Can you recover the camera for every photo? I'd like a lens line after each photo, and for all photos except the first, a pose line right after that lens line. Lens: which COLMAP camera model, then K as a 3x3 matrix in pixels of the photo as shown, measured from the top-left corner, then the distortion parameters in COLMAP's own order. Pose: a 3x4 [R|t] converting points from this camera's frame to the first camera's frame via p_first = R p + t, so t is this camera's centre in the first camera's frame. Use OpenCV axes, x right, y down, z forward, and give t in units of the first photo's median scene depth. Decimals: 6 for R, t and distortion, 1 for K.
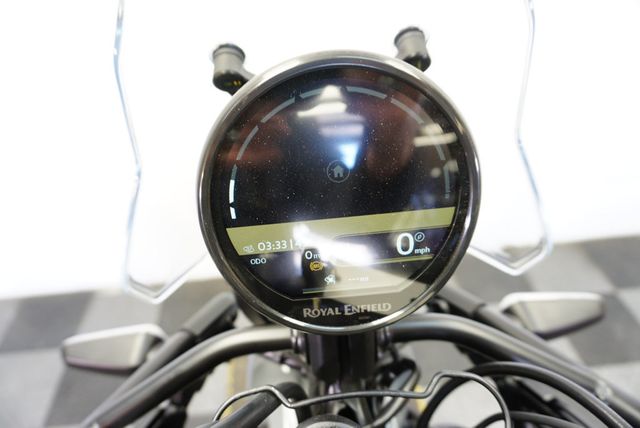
lens RADIAL K [[449.4, 0, 320.8], [0, 449.4, 215.9], [0, 0, 1]] dist [-0.099780, -0.007182]
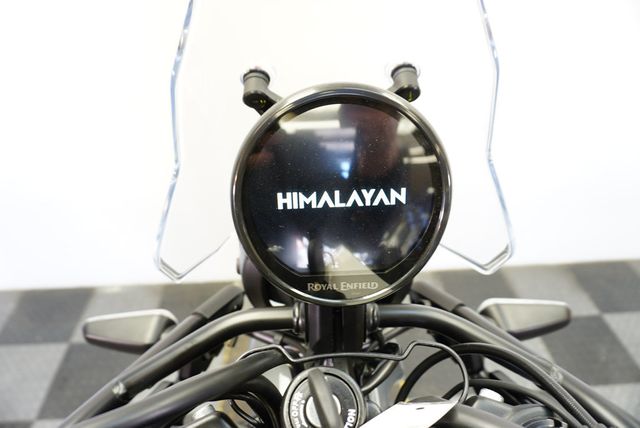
lens RADIAL K [[449.4, 0, 319.3], [0, 449.4, 211.7], [0, 0, 1]] dist [-0.099780, -0.007182]
pose [[0.998633, 0.052255, 0.000811, -0.013512], [-0.052174, 0.997740, -0.042352, 0.042916], [-0.003022, 0.042252, 0.999102, -0.191257]]
